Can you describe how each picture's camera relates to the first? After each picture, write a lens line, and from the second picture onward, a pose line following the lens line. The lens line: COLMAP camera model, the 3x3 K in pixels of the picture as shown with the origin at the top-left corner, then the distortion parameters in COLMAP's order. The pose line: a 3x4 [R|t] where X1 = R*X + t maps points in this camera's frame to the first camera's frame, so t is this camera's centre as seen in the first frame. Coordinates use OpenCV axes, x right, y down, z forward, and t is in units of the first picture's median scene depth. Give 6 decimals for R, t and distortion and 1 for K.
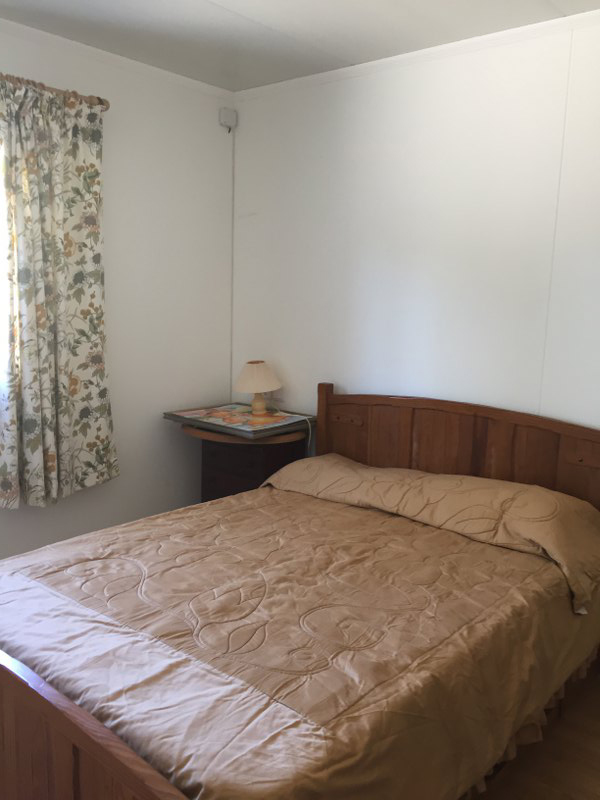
lens RADIAL K [[685.8, 0, 301.7], [0, 685.8, 398.6], [0, 0, 1]] dist [0.041629, -0.012740]
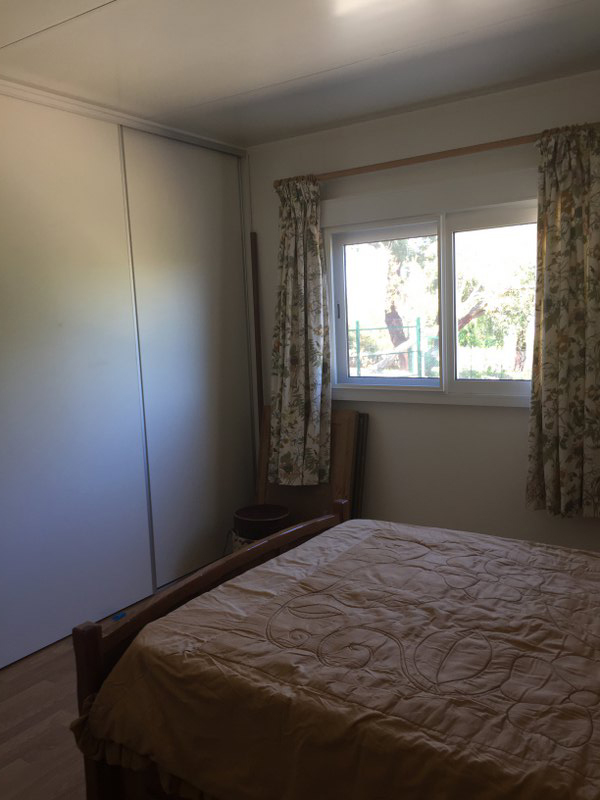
lens RADIAL K [[685.8, 0, 302.4], [0, 685.8, 401.6], [0, 0, 1]] dist [0.041629, -0.012740]
pose [[0.131622, 0.099395, -0.986304, 0.821681], [-0.109800, 0.990300, 0.085145, -0.093470], [0.985200, 0.097089, 0.141259, 0.581131]]
